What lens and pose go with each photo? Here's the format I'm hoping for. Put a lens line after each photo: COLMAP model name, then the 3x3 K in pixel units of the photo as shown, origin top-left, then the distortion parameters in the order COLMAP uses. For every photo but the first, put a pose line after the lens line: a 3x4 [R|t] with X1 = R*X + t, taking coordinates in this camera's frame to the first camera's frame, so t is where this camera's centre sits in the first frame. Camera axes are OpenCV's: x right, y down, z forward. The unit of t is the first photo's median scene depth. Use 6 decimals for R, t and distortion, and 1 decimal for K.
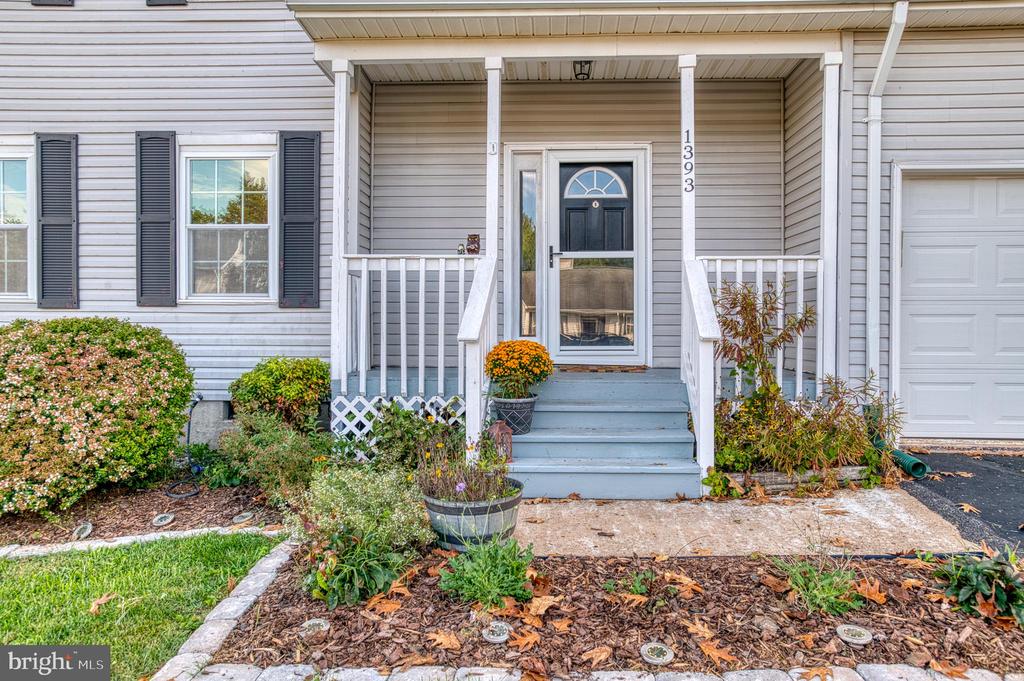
lens RADIAL K [[710.9, 0, 533.5], [0, 710.9, 339.1], [0, 0, 1]] dist [-0.009529, 0.017965]
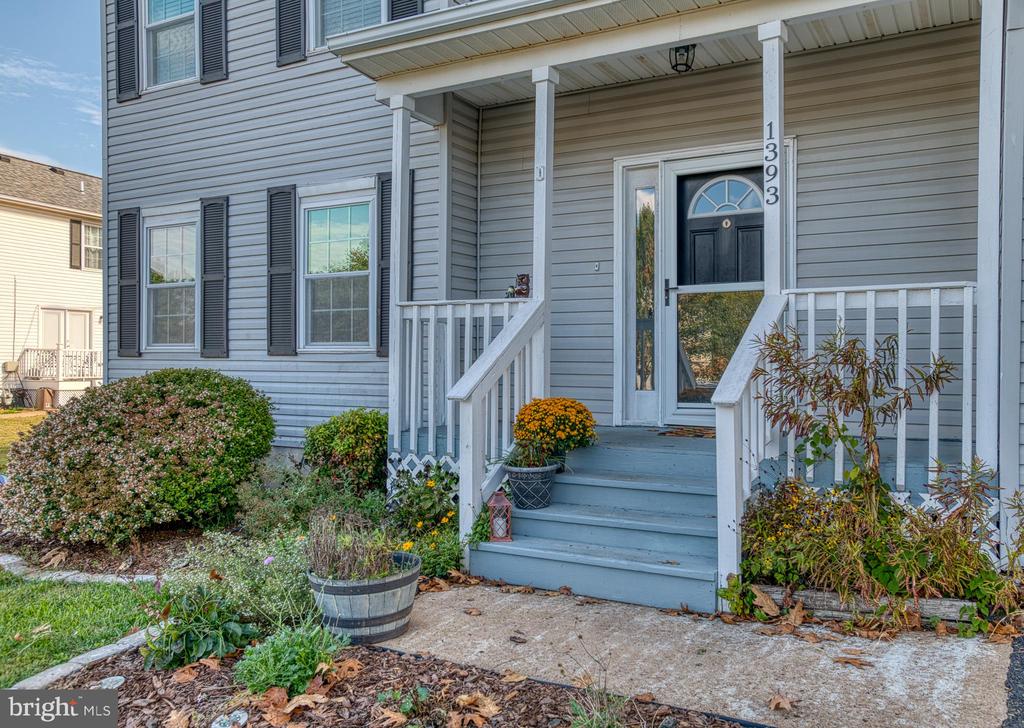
lens RADIAL K [[837.7, 0, 510.2], [0, 837.7, 368.0], [0, 0, 1]] dist [0.019431, 0.017396]
pose [[0.885853, 0.004543, -0.463944, 0.380656], [-0.009554, 0.999919, -0.008451, -0.023975], [0.463868, 0.011919, 0.885824, 0.085305]]
